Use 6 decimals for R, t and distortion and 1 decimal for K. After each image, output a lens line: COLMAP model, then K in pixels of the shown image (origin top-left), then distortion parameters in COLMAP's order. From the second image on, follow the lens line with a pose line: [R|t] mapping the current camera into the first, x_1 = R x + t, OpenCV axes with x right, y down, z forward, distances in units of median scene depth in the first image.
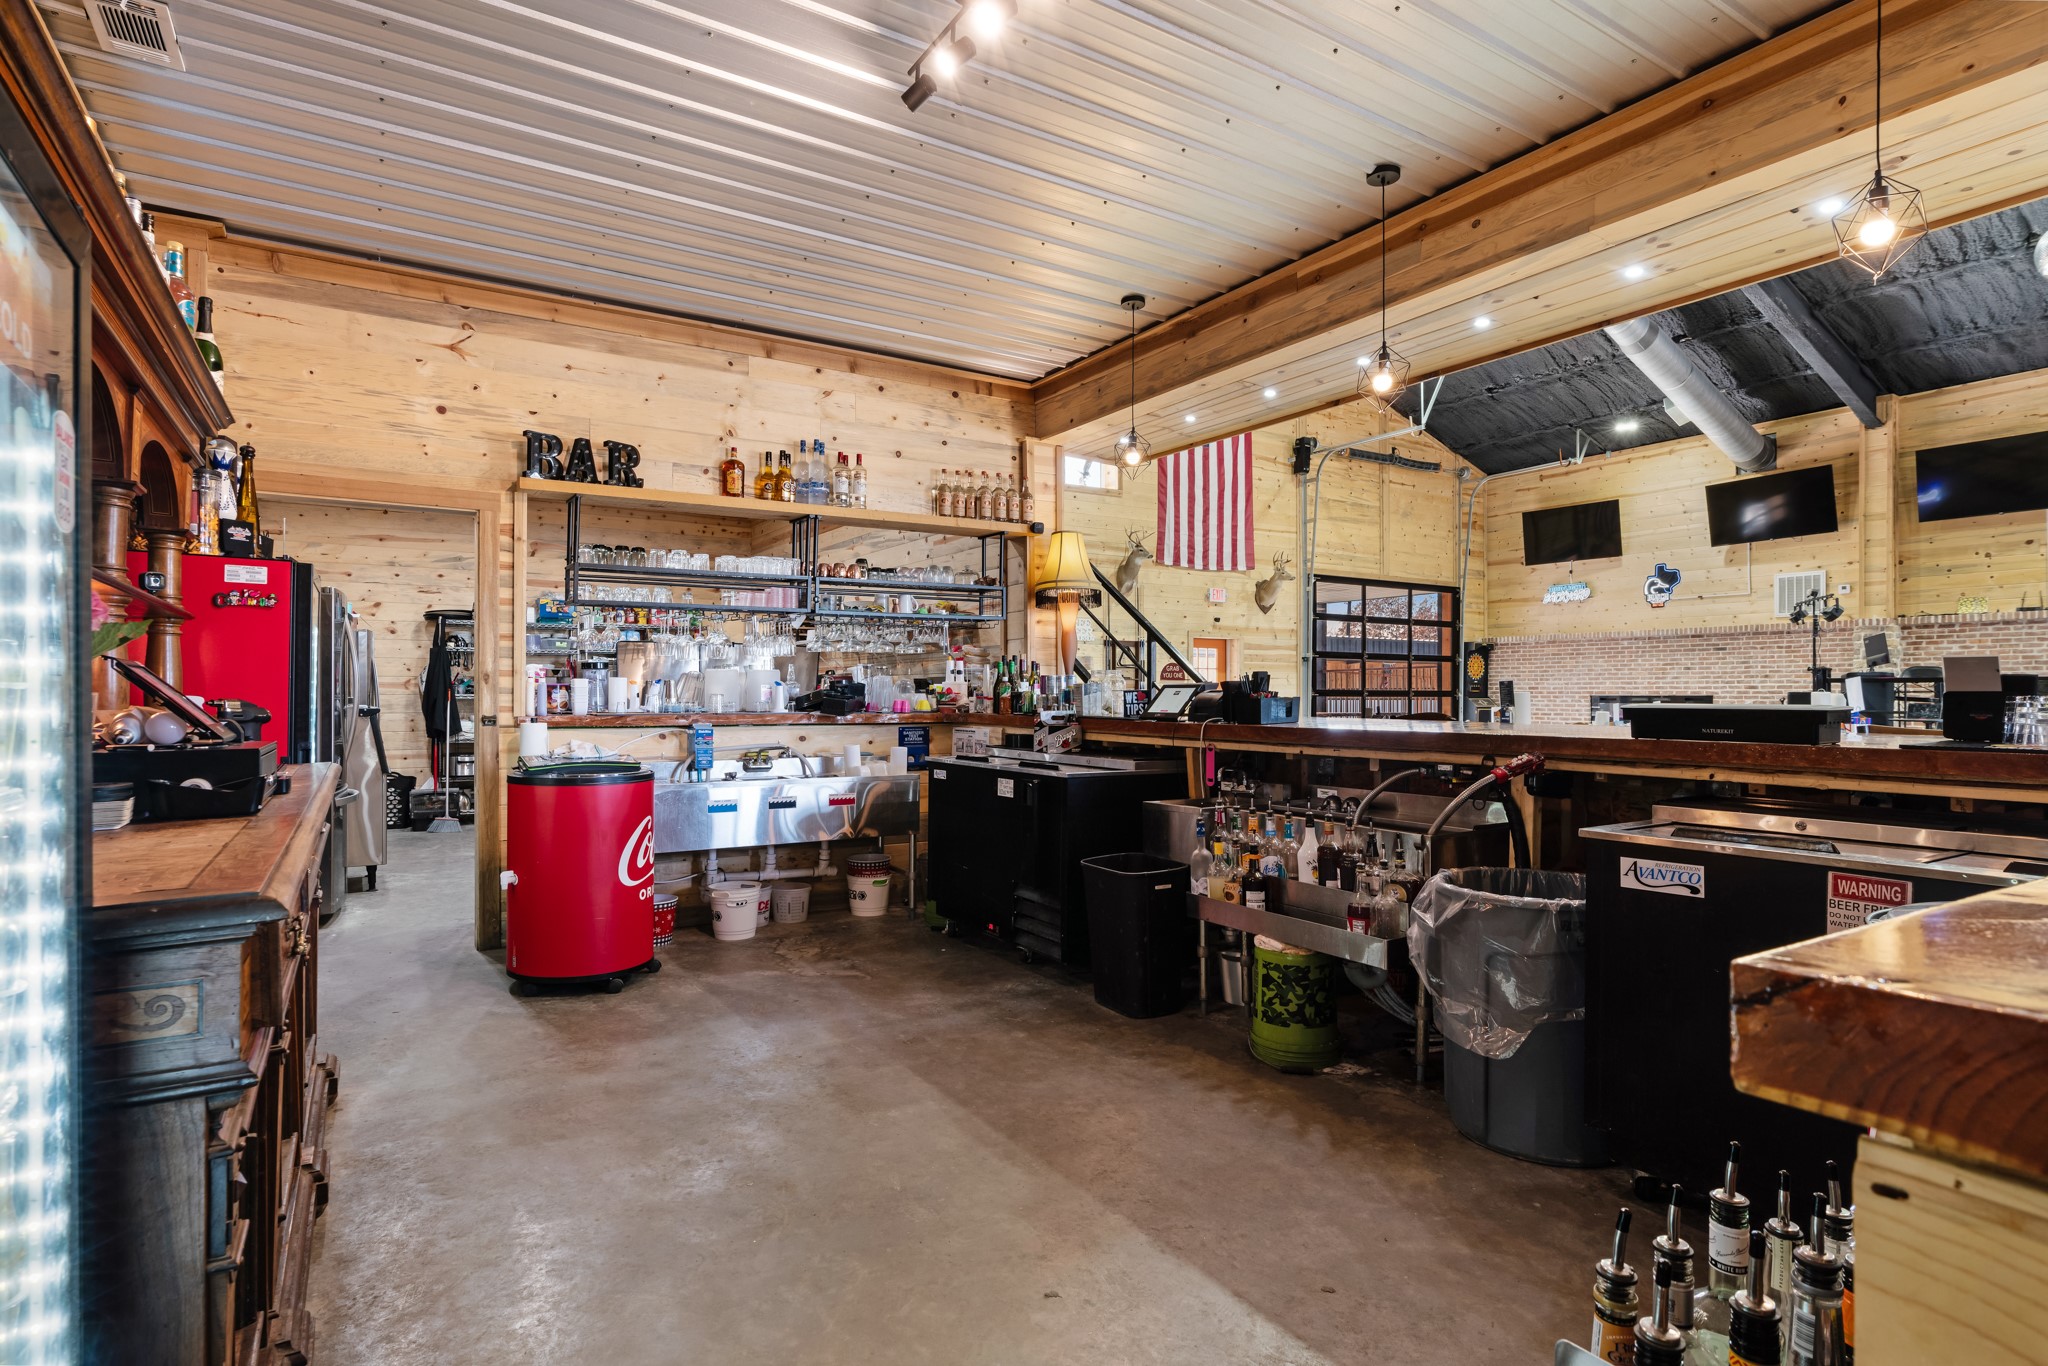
lens RADIAL K [[1048.5, 0, 1031.6], [0, 1048.5, 691.3], [0, 0, 1]] dist [0.000226, 0.001776]
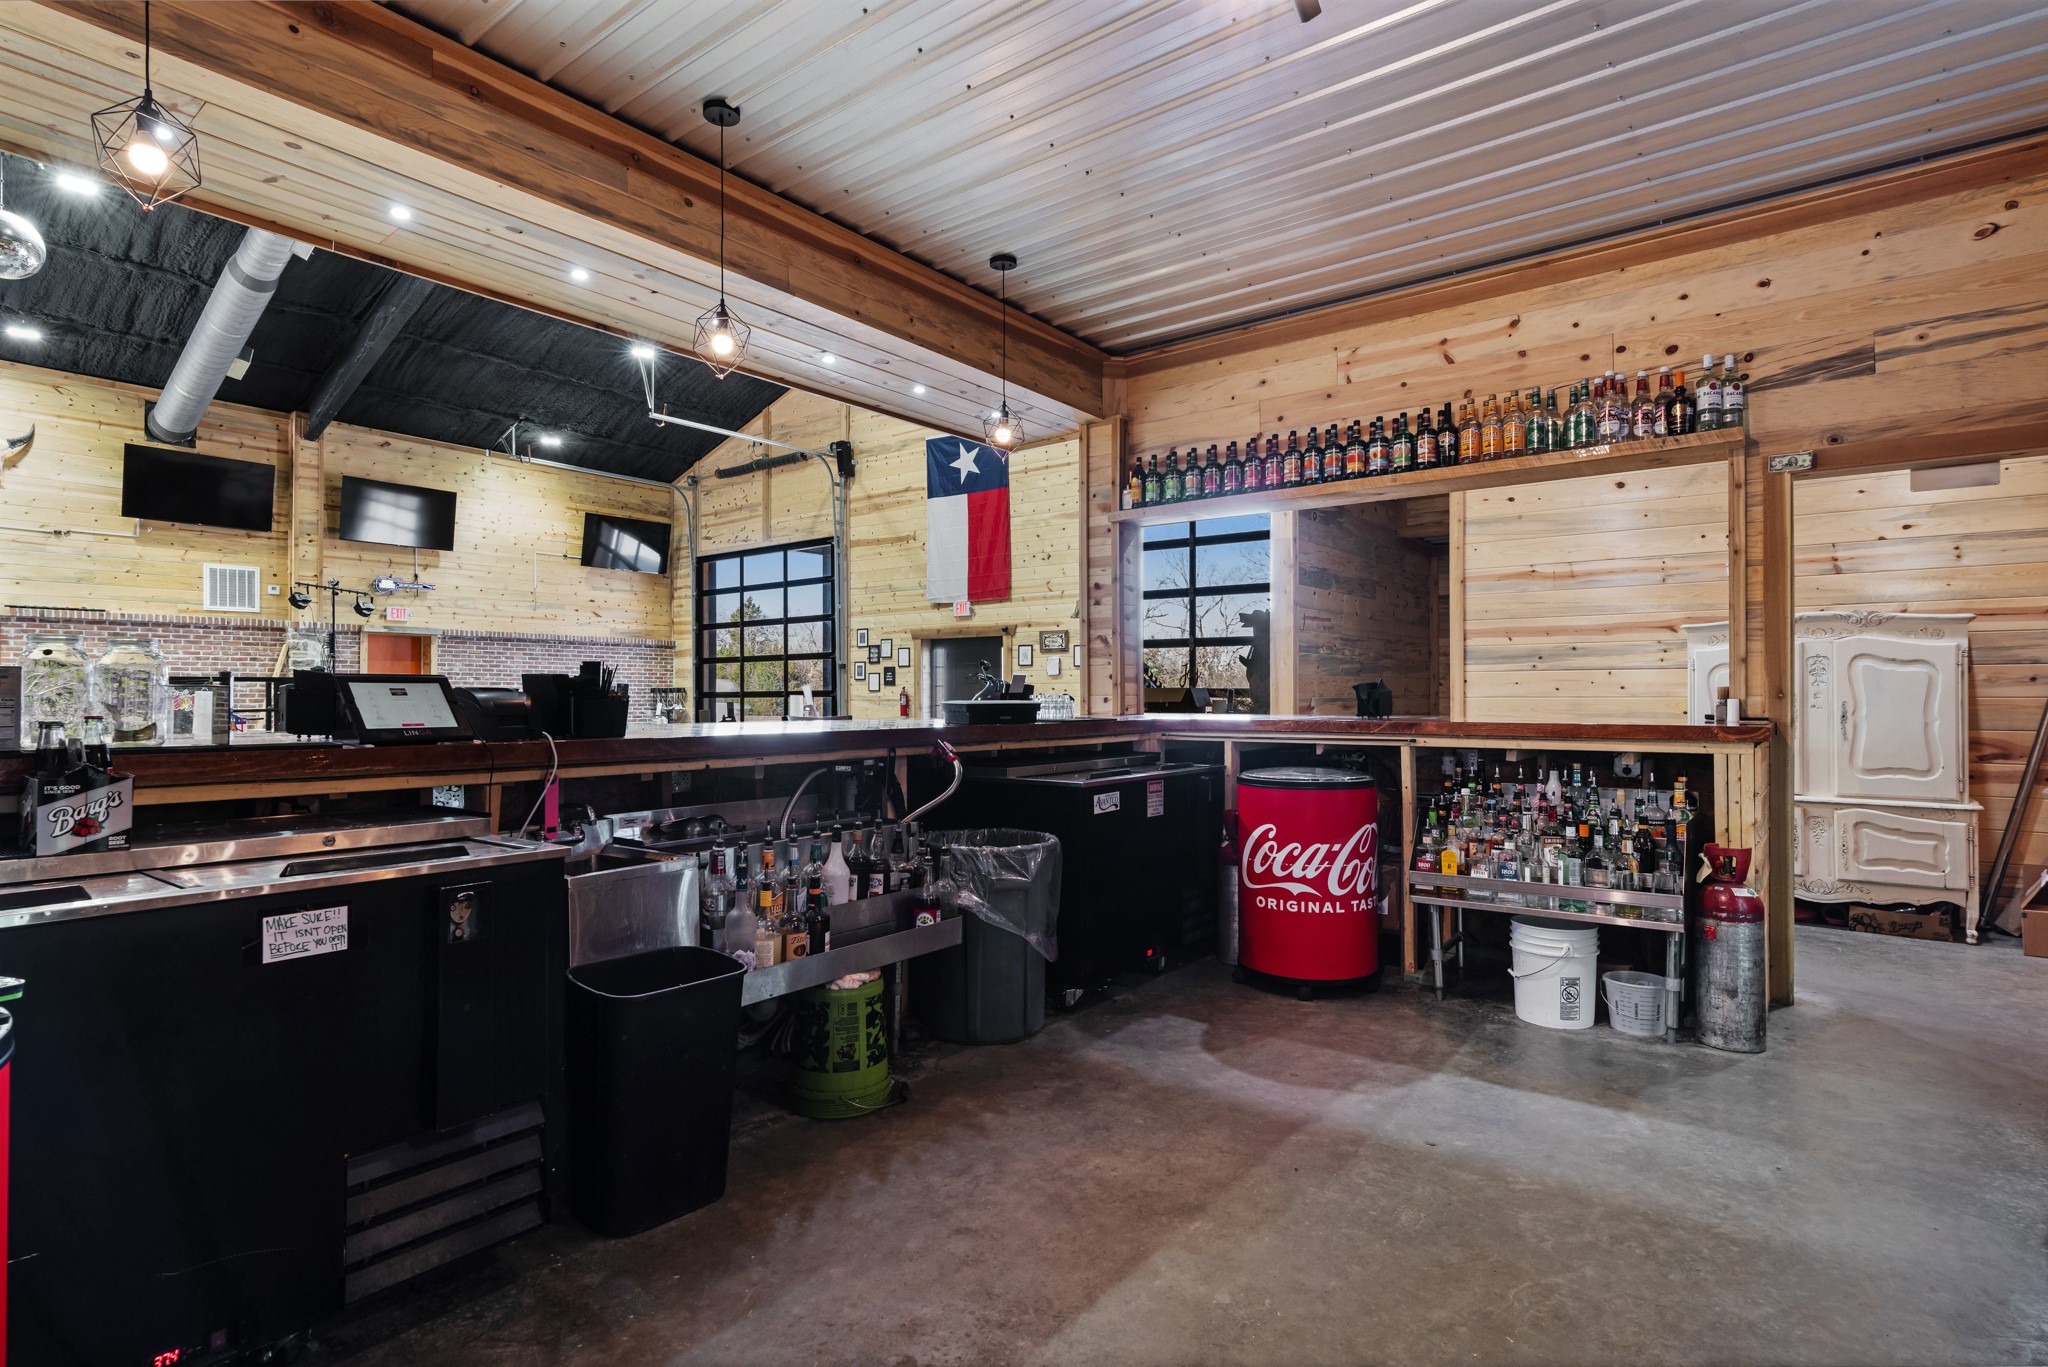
lens RADIAL K [[1048.5, 0, 995.1], [0, 1048.5, 681.6], [0, 0, 1]] dist [0.000226, 0.001776]
pose [[-0.333395, 0.010831, 0.942725, -0.160253], [-0.002763, 0.999918, -0.012465, 0.000645], [-0.942783, -0.006761, -0.333338, 0.297189]]
